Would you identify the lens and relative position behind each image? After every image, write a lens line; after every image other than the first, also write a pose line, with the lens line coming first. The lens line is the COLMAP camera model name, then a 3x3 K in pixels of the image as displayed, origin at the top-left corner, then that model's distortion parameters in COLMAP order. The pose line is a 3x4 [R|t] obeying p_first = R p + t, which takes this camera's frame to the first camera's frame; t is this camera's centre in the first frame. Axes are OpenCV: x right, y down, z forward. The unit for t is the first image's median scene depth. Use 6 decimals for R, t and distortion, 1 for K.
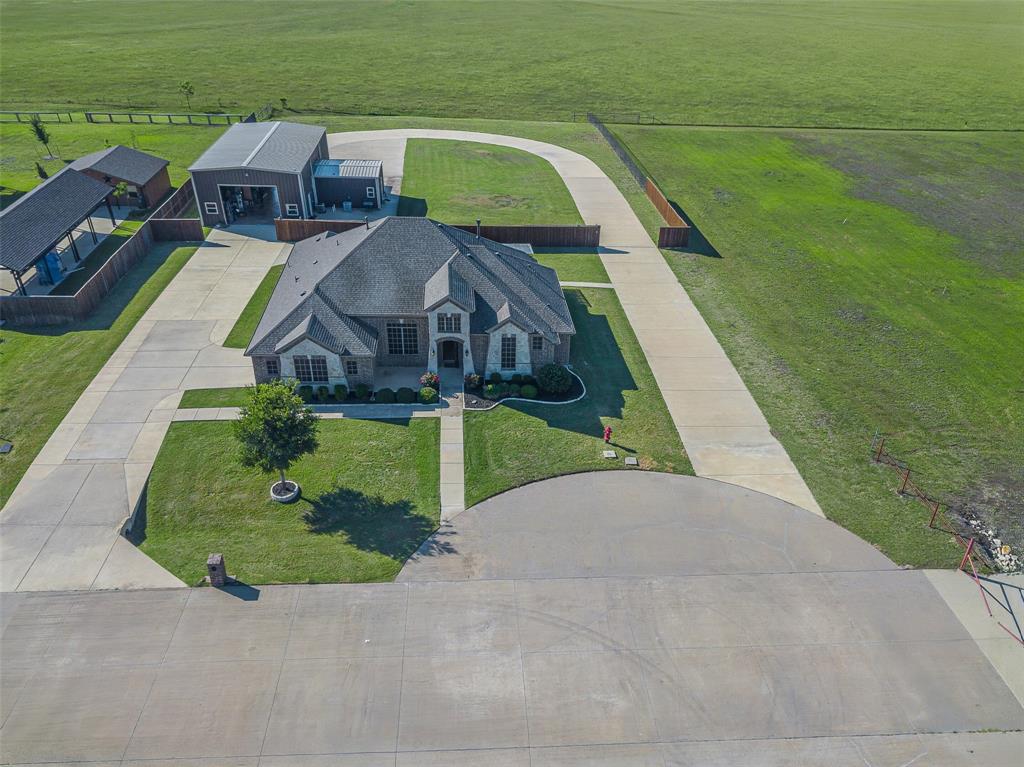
lens RADIAL K [[807.3, 0, 512.0], [0, 807.3, 383.5], [0, 0, 1]] dist [0.006815, 0.007100]
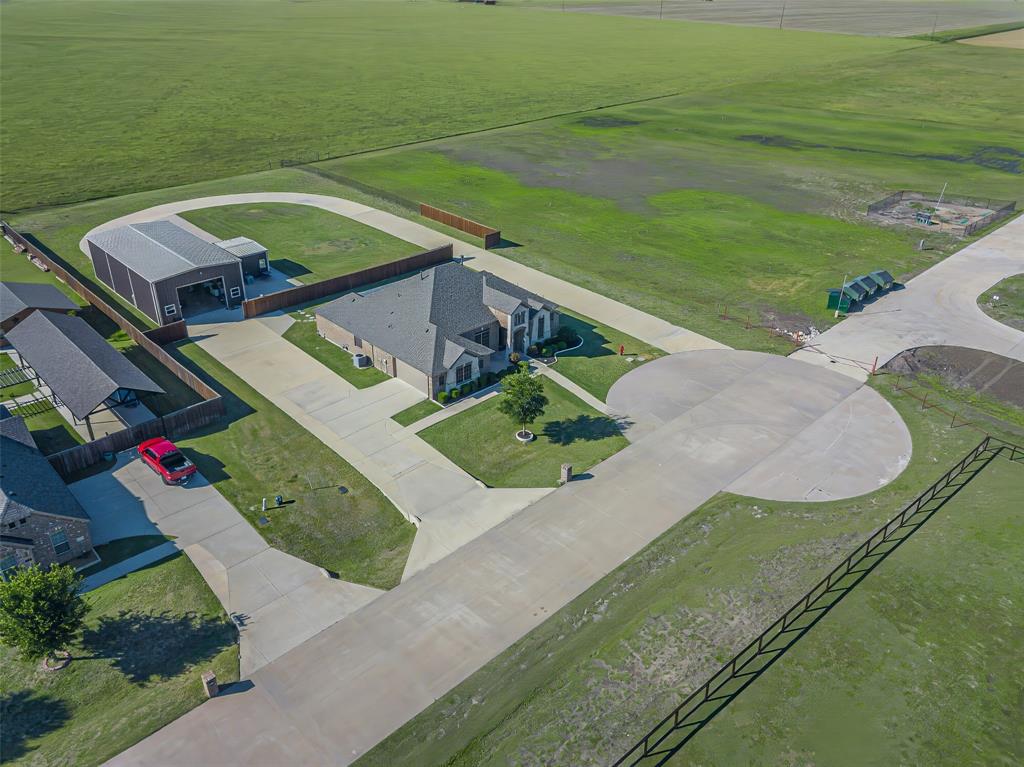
lens RADIAL K [[785.0, 0, 512.0], [0, 785.0, 383.5], [0, 0, 1]] dist [0.009508, 0.000174]
pose [[0.769946, -0.333777, 0.543853, -0.934479], [0.324416, 0.938675, 0.116806, -0.134326], [-0.549488, 0.086500, 0.831012, -0.264940]]
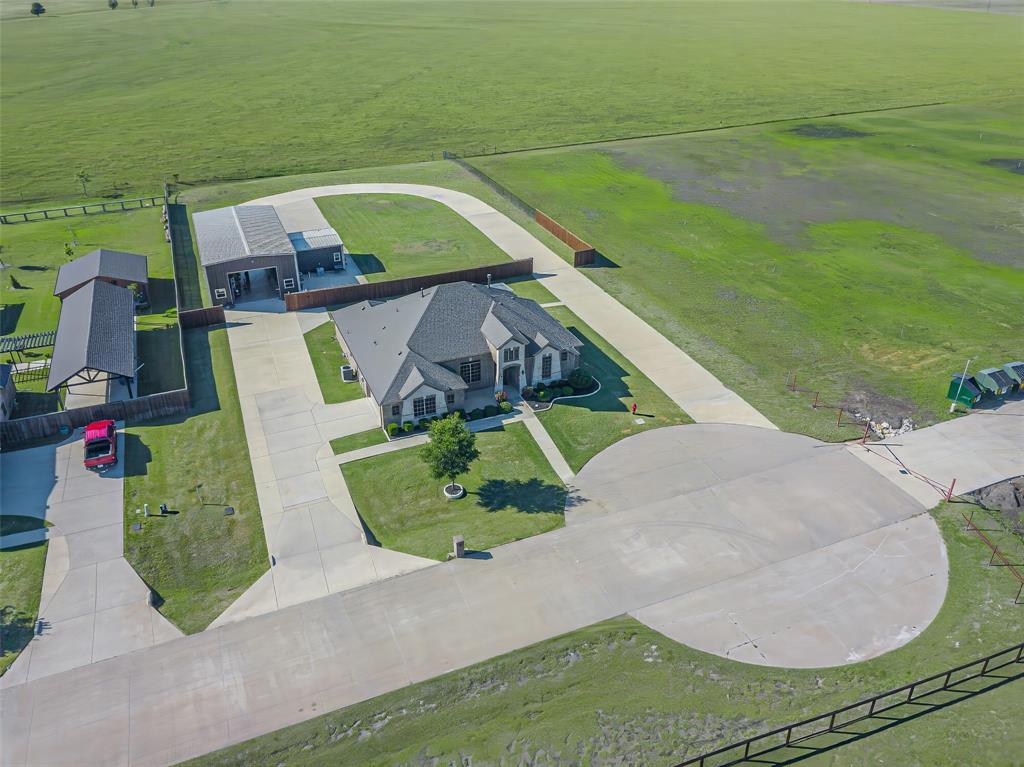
lens RADIAL K [[785.0, 0, 512.0], [0, 785.0, 383.5], [0, 0, 1]] dist [0.009508, 0.000174]
pose [[0.947594, -0.193970, 0.253853, -0.415827], [0.189947, 0.980958, 0.040510, -0.077052], [-0.256877, 0.009832, 0.966394, -0.320322]]
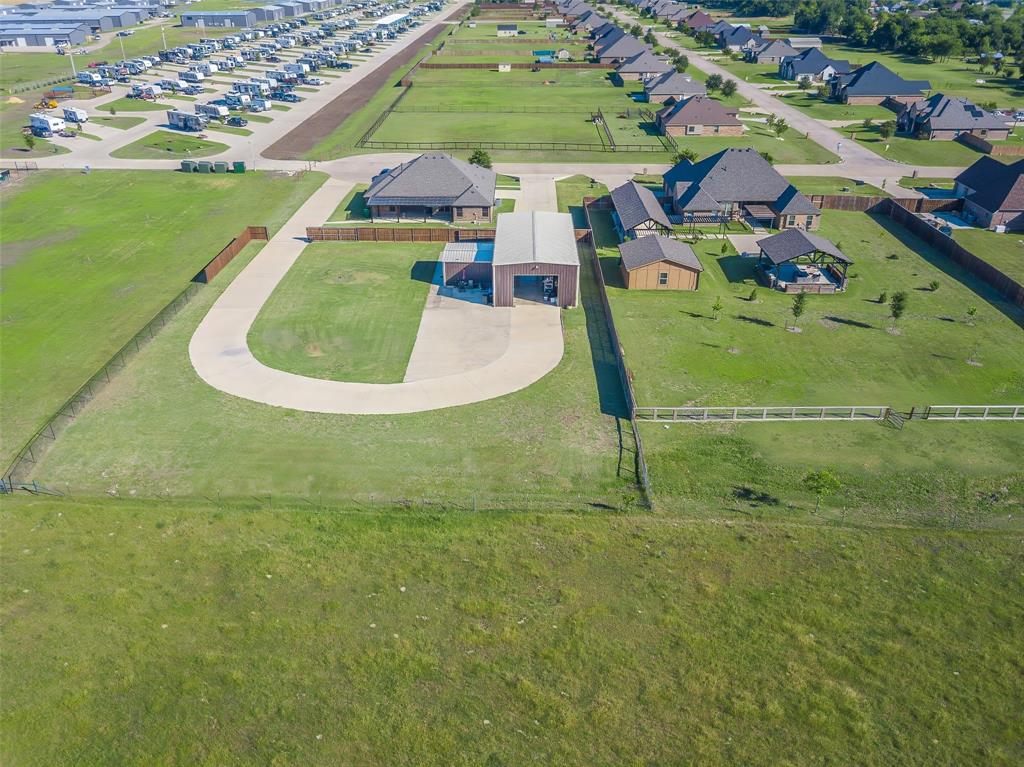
lens RADIAL K [[794.2, 0, 512.0], [0, 794.2, 383.5], [0, 0, 1]] dist [-0.005193, -0.005588]
pose [[-0.995581, -0.074365, 0.057347, -0.560442], [0.008811, 0.534010, 0.845433, -1.895257], [-0.093494, 0.842202, -0.530994, 2.922541]]
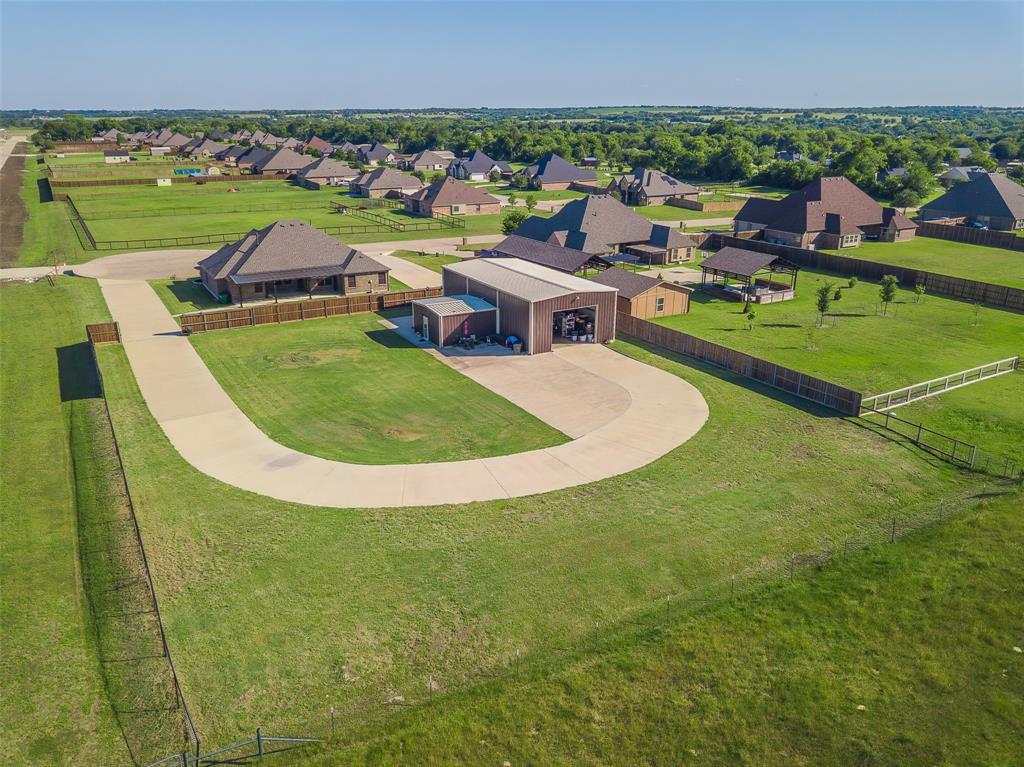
lens RADIAL K [[785.0, 0, 512.0], [0, 785.0, 383.5], [0, 0, 1]] dist [0.009508, 0.000174]
pose [[-0.895948, 0.102583, -0.432150, 0.250353], [-0.249913, 0.687900, 0.681423, -1.397014], [0.367178, 0.718519, -0.590686, 2.692183]]
